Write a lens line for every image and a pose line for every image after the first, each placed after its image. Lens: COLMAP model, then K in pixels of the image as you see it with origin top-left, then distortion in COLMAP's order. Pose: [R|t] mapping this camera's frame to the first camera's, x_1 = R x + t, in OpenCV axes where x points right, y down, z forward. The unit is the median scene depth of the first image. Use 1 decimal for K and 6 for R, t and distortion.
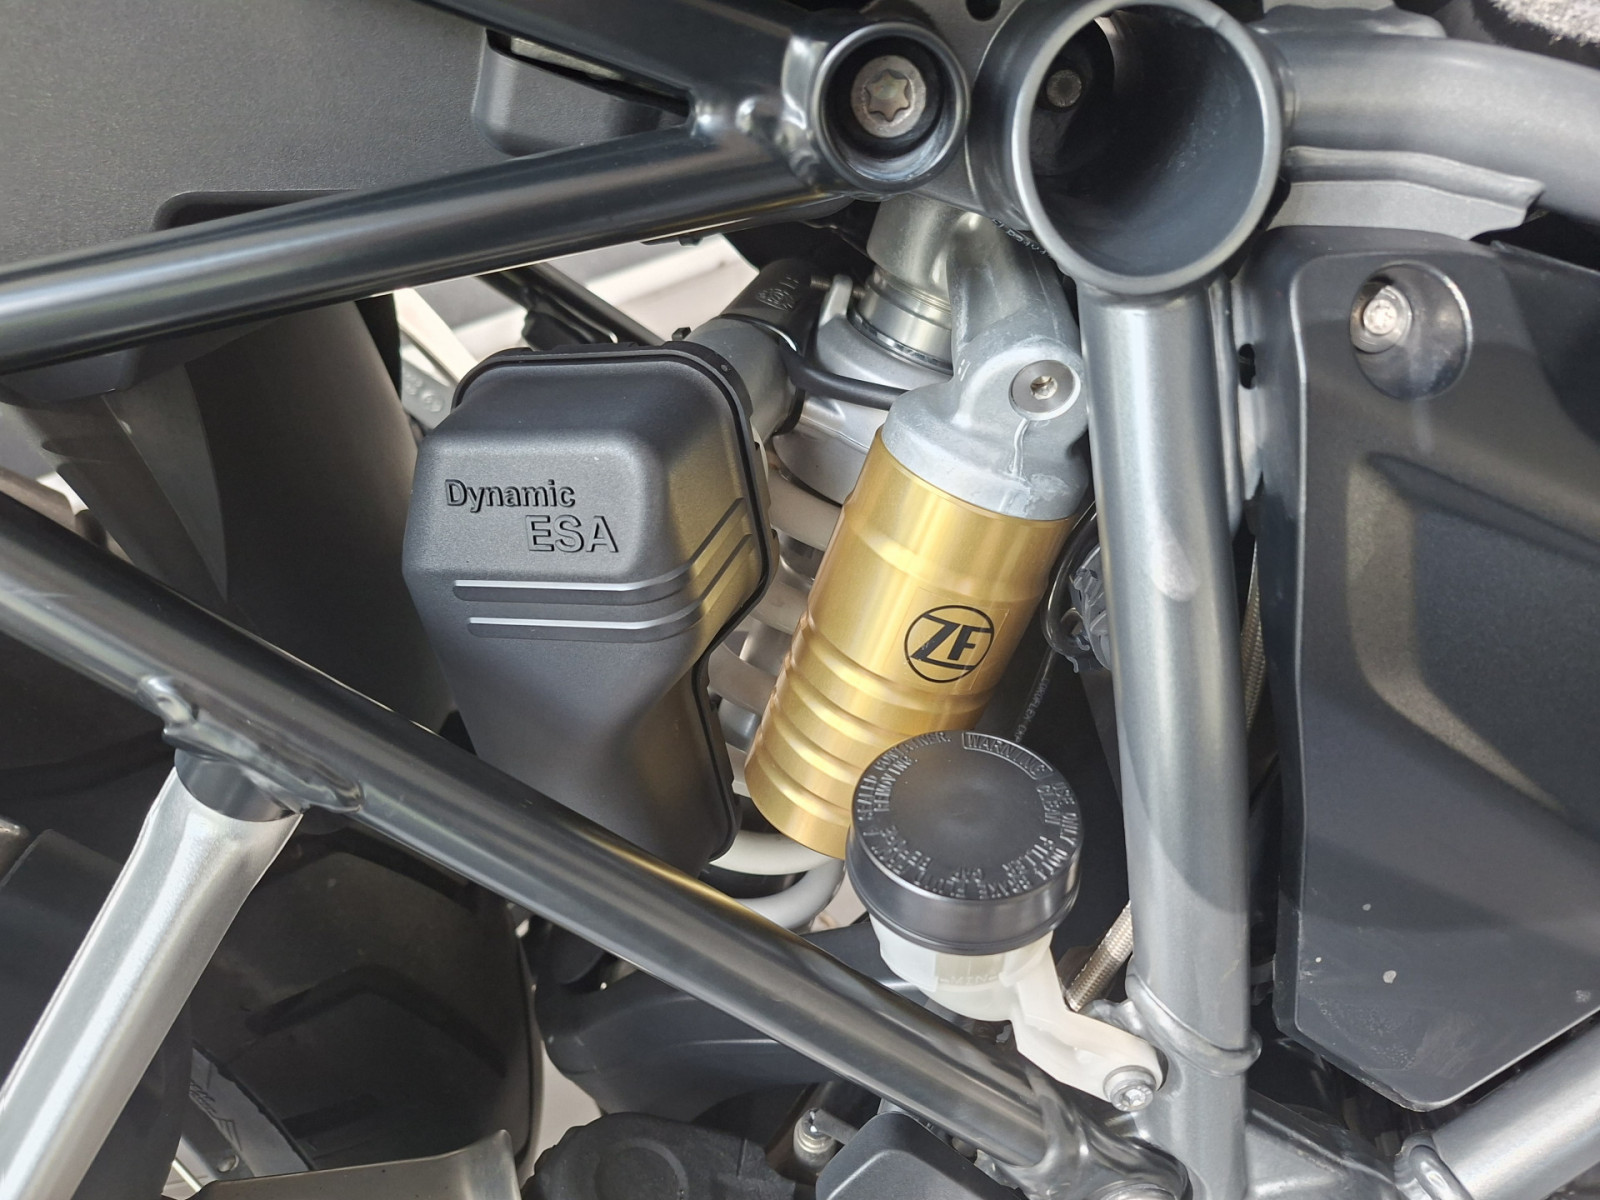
lens RADIAL K [[1078.1, 0, 801.5], [0, 1078.1, 573.8], [0, 0, 1]] dist [0.094854, -0.171550]
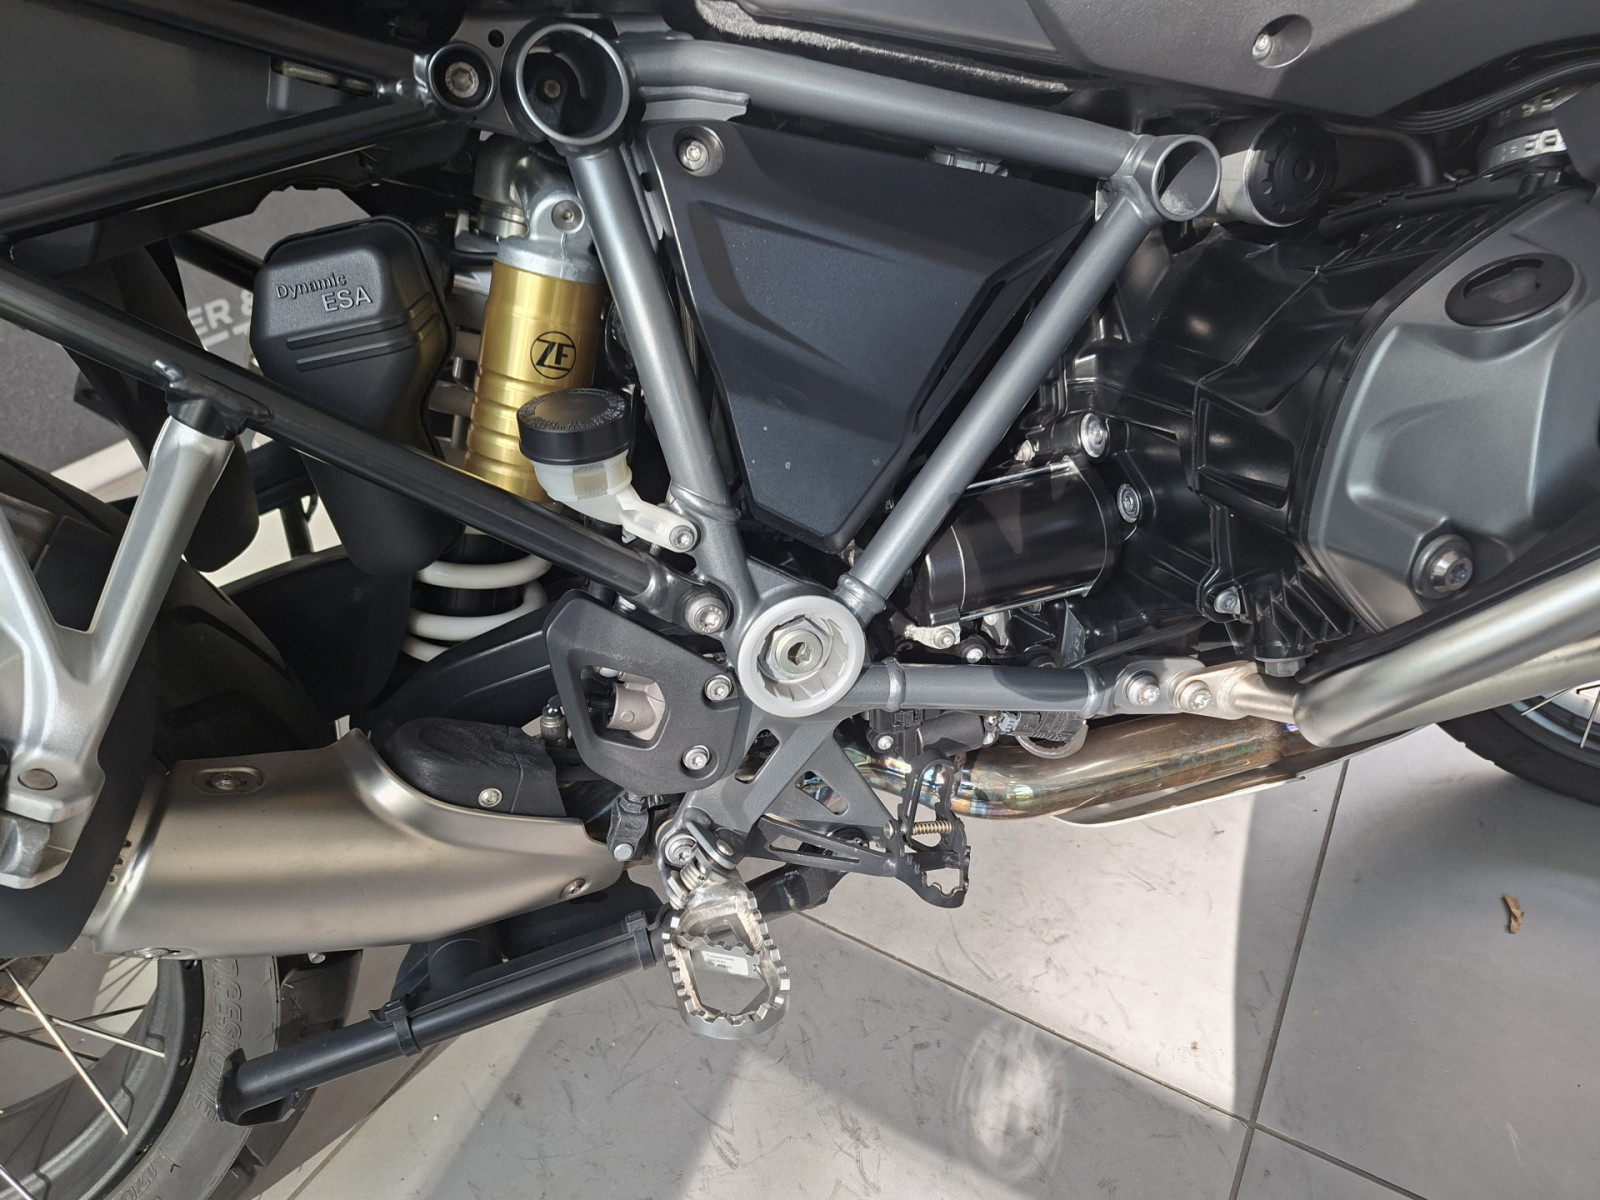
lens RADIAL K [[1156.2, 0, 820.3], [0, 1156.2, 616.9], [0, 0, 1]] dist [0.002239, -0.004265]
pose [[0.938749, -0.197758, 0.282208, -0.102767], [0.229589, 0.969635, -0.084240, 0.871886], [-0.256980, 0.143872, 0.955648, -1.144574]]
